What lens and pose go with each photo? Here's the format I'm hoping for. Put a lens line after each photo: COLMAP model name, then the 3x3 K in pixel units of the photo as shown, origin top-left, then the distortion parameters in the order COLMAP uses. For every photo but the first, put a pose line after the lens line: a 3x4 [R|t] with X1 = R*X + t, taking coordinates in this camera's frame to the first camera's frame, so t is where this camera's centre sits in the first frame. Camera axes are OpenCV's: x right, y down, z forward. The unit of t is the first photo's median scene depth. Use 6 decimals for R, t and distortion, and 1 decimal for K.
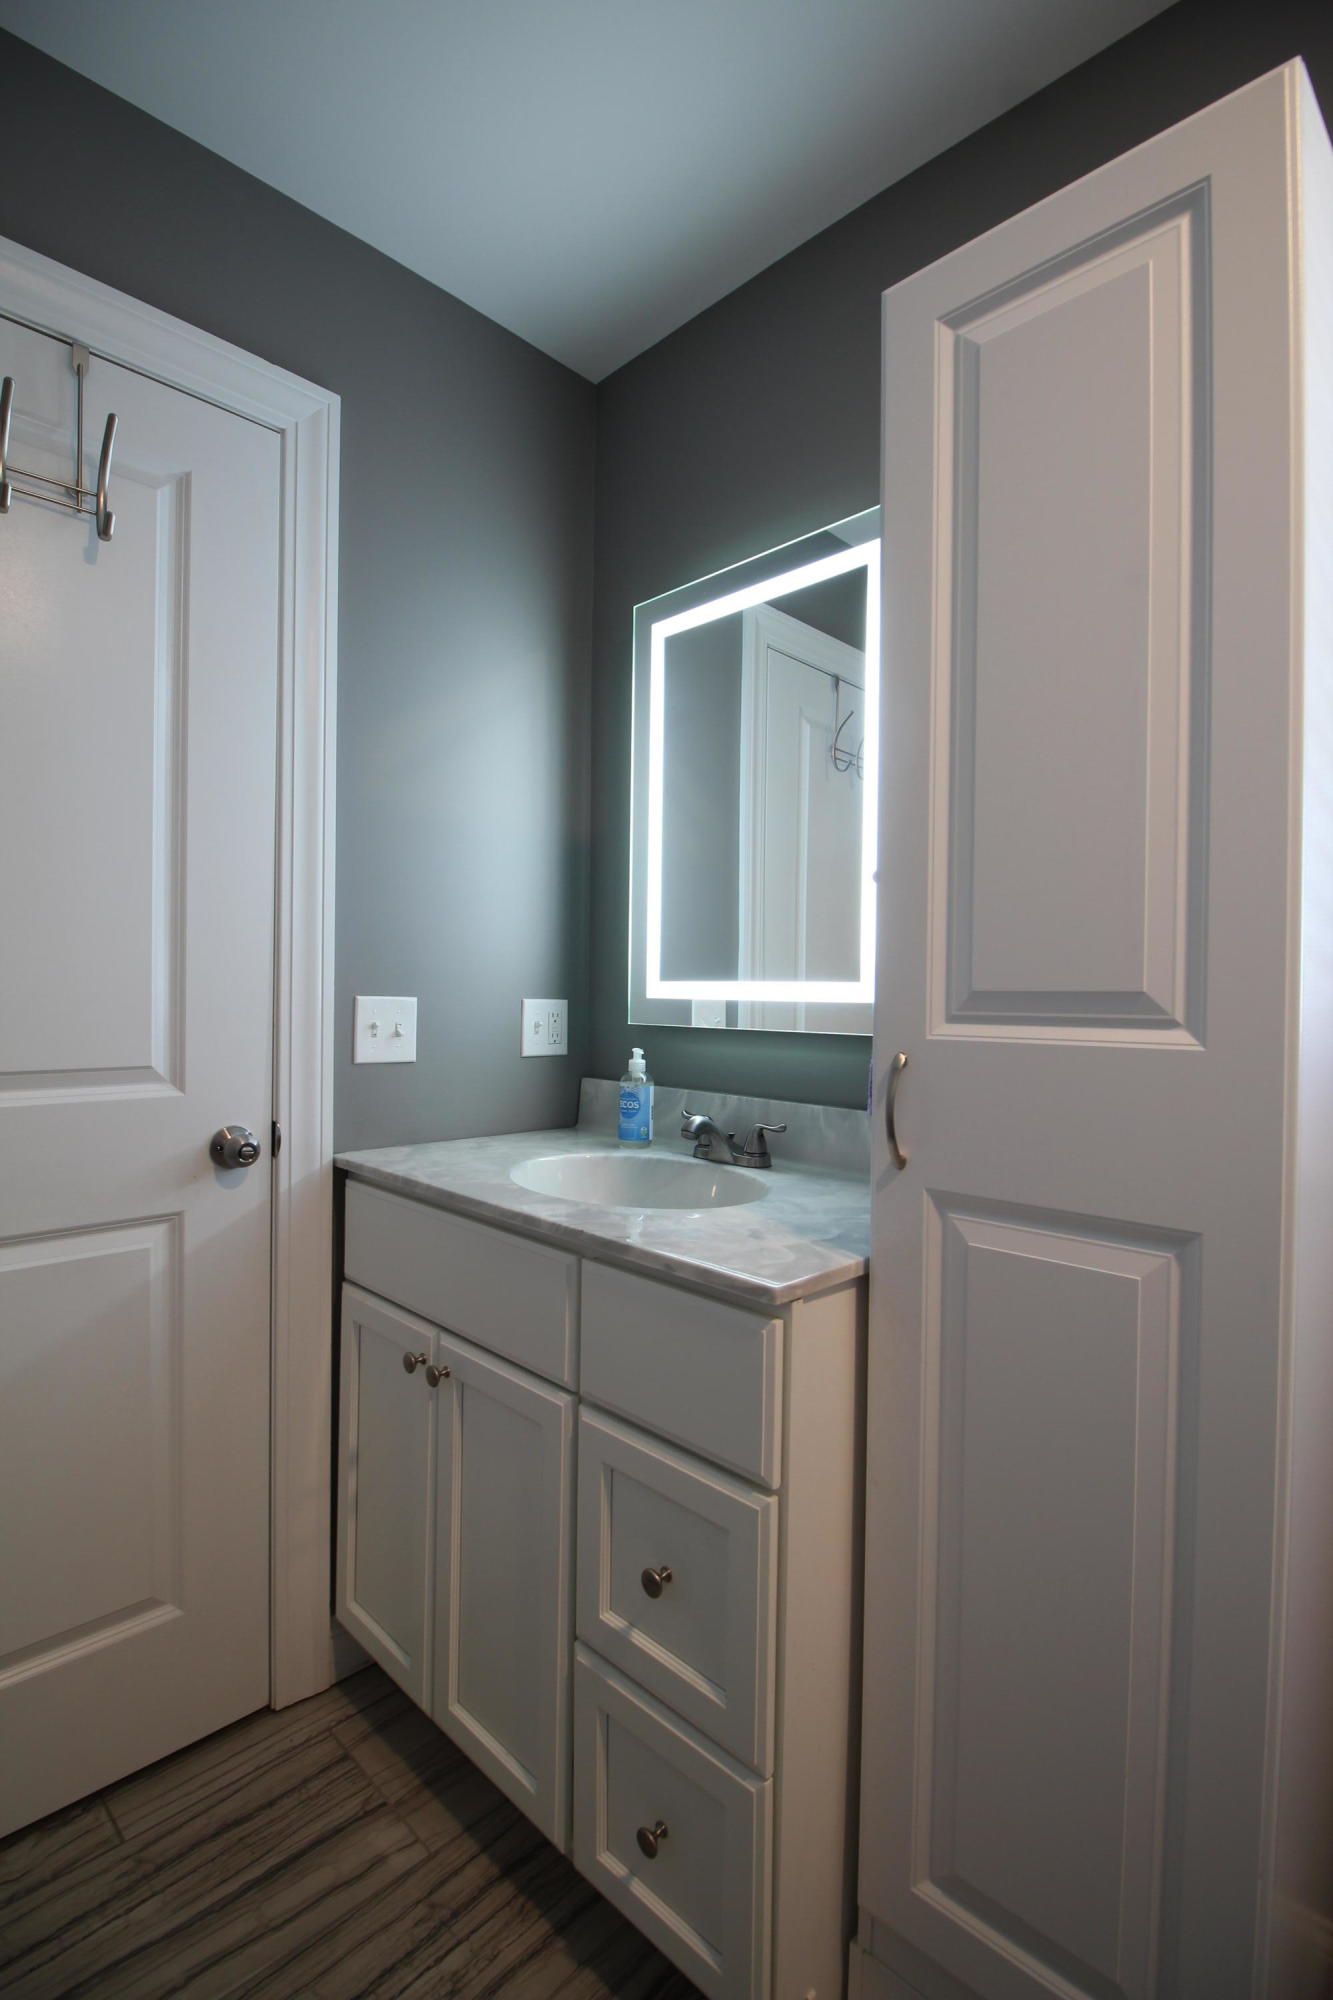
lens RADIAL K [[928.1, 0, 658.2], [0, 928.1, 996.0], [0, 0, 1]] dist [-0.019163, -0.004806]
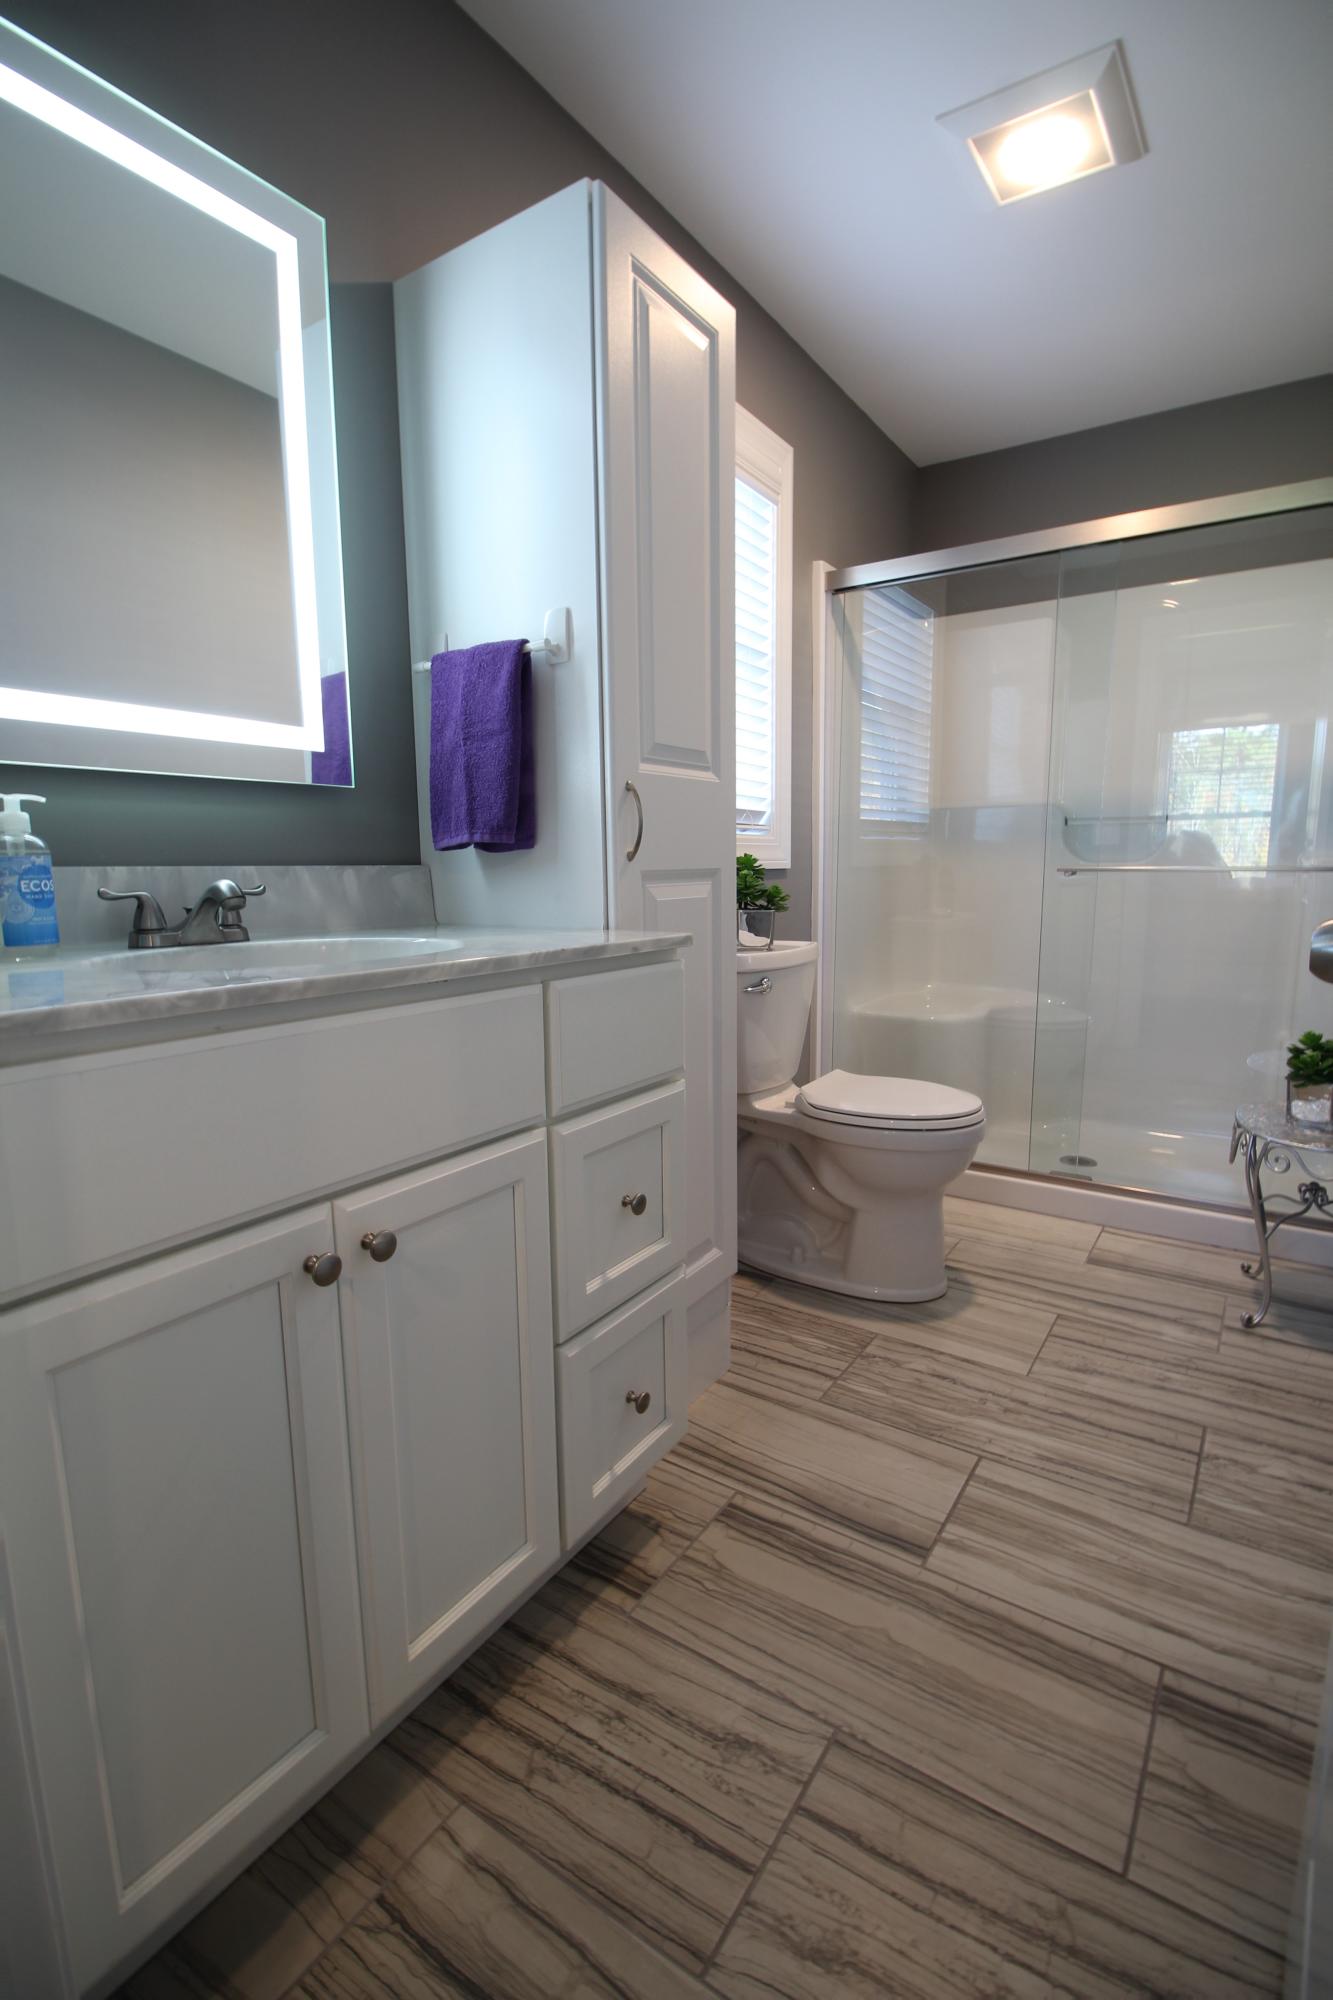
lens RADIAL K [[928.1, 0, 661.7], [0, 928.1, 996.7], [0, 0, 1]] dist [-0.019163, -0.004806]
pose [[-0.188171, -0.153203, 0.970114, -1.040115], [0.009635, 0.987423, 0.157805, 0.142209], [-0.982089, 0.039041, -0.184328, 1.042824]]
